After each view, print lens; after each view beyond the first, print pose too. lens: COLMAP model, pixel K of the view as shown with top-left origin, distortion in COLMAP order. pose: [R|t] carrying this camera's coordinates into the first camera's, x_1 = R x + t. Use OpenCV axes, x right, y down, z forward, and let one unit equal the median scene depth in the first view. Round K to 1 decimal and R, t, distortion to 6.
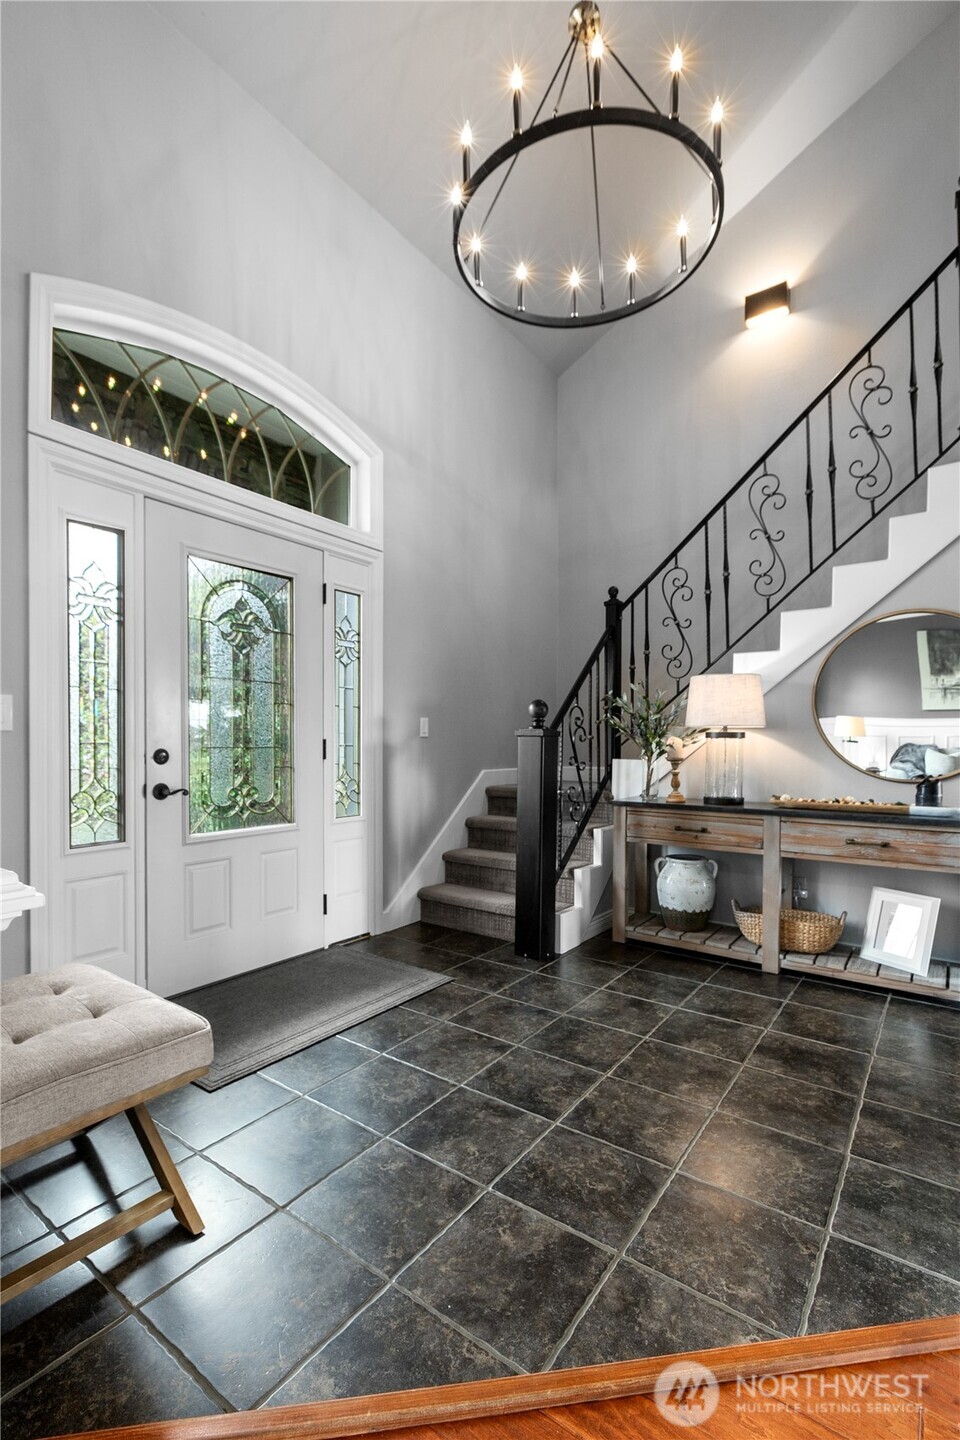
lens RADIAL K [[647.8, 0, 469.8], [0, 647.8, 744.9], [0, 0, 1]] dist [0.004273, -0.003971]
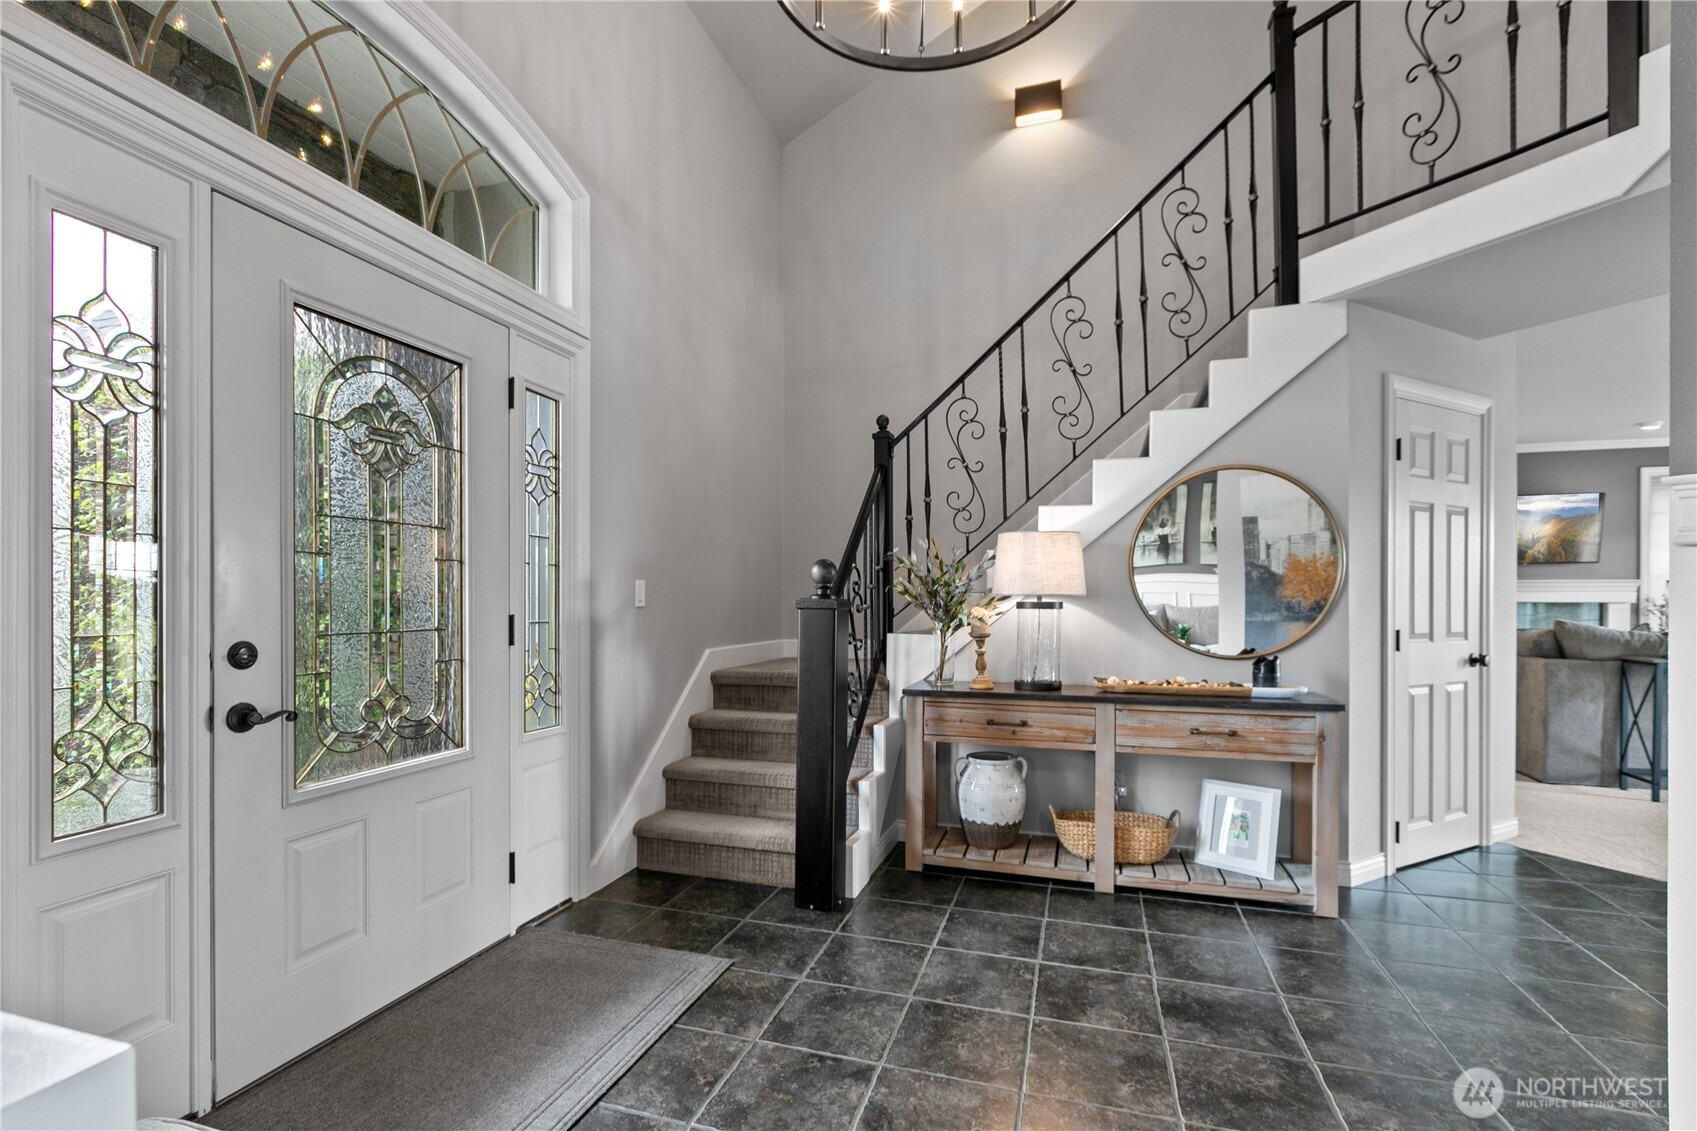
lens RADIAL K [[763.4, 0, 837.4], [0, 763.4, 594.5], [0, 0, 1]] dist [0.004273, -0.003971]
pose [[0.946866, -0.000863, 0.321628, -0.176124], [0.003519, 0.999964, -0.007675, -0.024278], [-0.321609, 0.008399, 0.946835, 0.181032]]
